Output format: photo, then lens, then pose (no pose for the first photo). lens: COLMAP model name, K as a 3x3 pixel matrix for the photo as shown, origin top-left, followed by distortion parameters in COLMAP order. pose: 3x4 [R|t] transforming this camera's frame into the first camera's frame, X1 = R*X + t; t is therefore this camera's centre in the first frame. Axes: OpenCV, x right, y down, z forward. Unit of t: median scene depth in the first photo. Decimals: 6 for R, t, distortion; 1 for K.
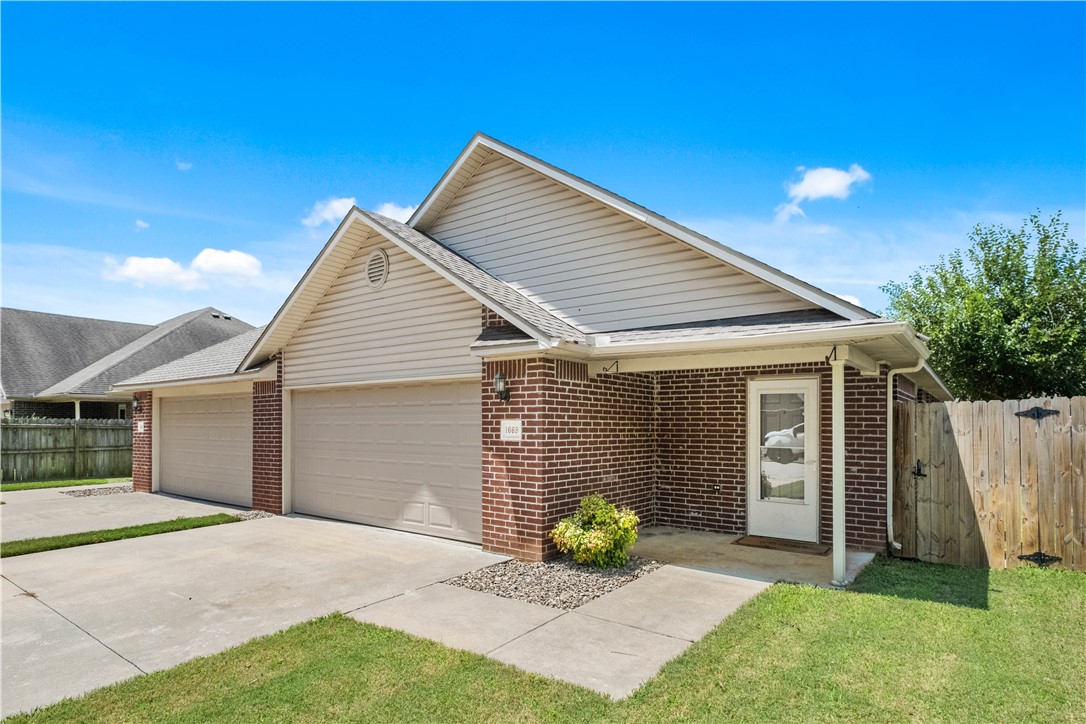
lens RADIAL K [[700.9, 0, 544.7], [0, 700.9, 424.5], [0, 0, 1]] dist [-0.004169, -0.001746]
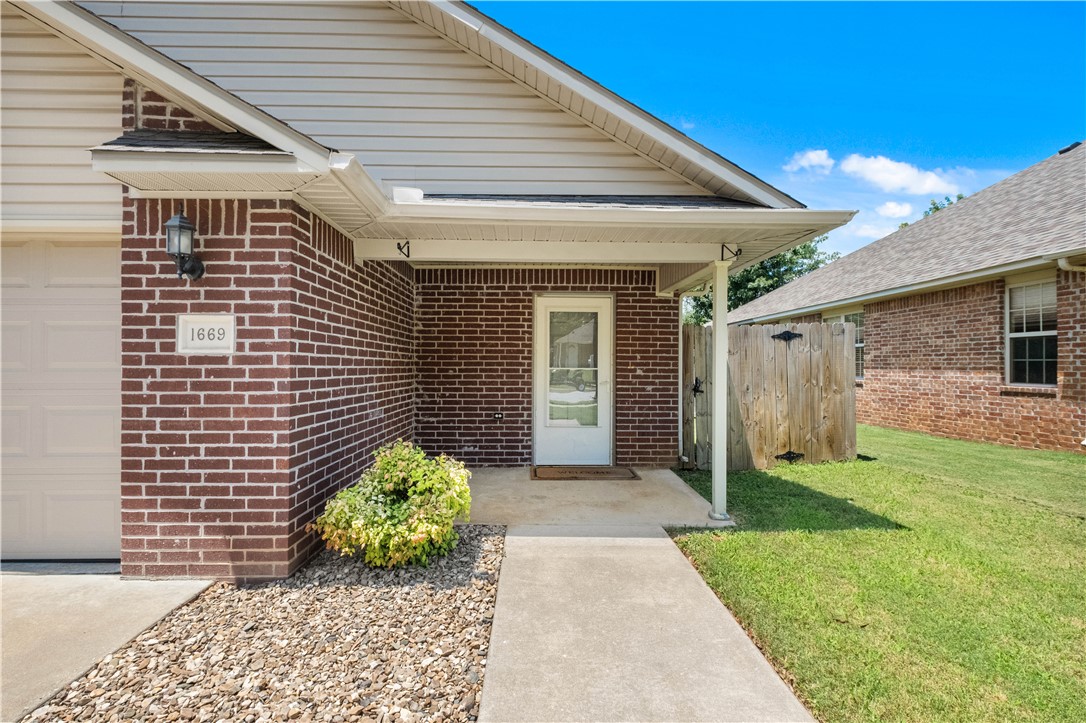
lens RADIAL K [[459.3, 0, 587.5], [0, 459.3, 365.0], [0, 0, 1]] dist [0.002296, -0.000005]
pose [[0.725511, 0.004310, 0.688197, -0.077051], [-0.000231, 0.999982, -0.006019, 0.032499], [-0.688210, 0.004207, 0.725499, 0.555873]]
